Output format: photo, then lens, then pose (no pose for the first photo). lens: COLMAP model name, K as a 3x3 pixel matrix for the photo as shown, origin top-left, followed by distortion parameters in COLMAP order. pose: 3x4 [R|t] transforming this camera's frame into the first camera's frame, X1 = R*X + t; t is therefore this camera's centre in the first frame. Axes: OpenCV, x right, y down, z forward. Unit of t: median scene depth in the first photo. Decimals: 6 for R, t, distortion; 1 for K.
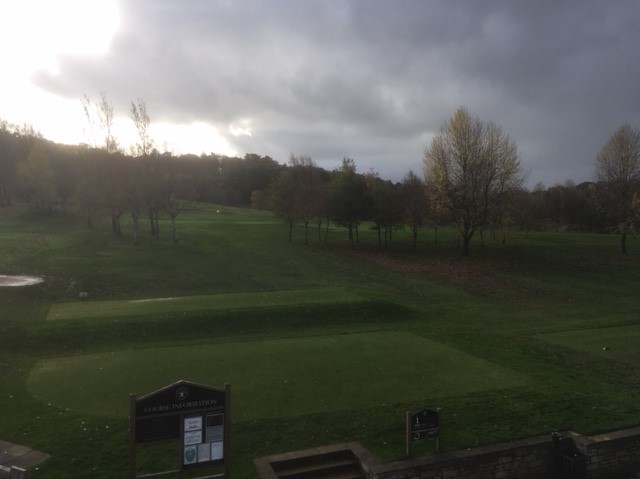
lens RADIAL K [[538.9, 0, 320.0], [0, 538.9, 239.5], [0, 0, 1]] dist [0.113170, -0.156762]
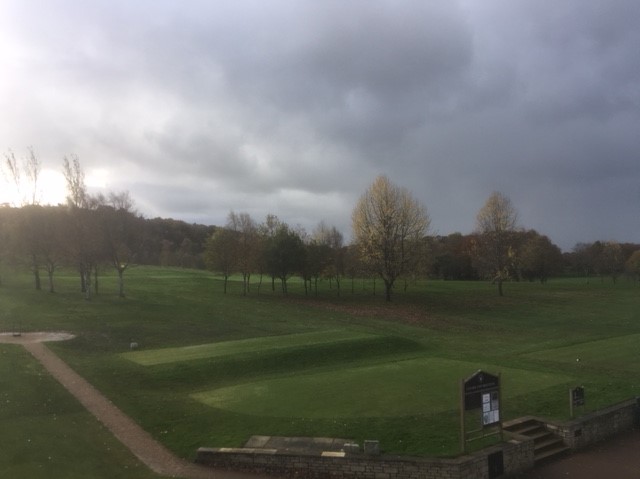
lens RADIAL K [[538.9, 0, 320.0], [0, 538.9, 239.5], [0, 0, 1]] dist [0.113170, -0.156762]
pose [[0.961180, -0.000946, 0.275920, -0.191656], [0.027892, 0.995205, -0.093748, 0.003283], [-0.274509, 0.097804, 0.956598, -0.070167]]
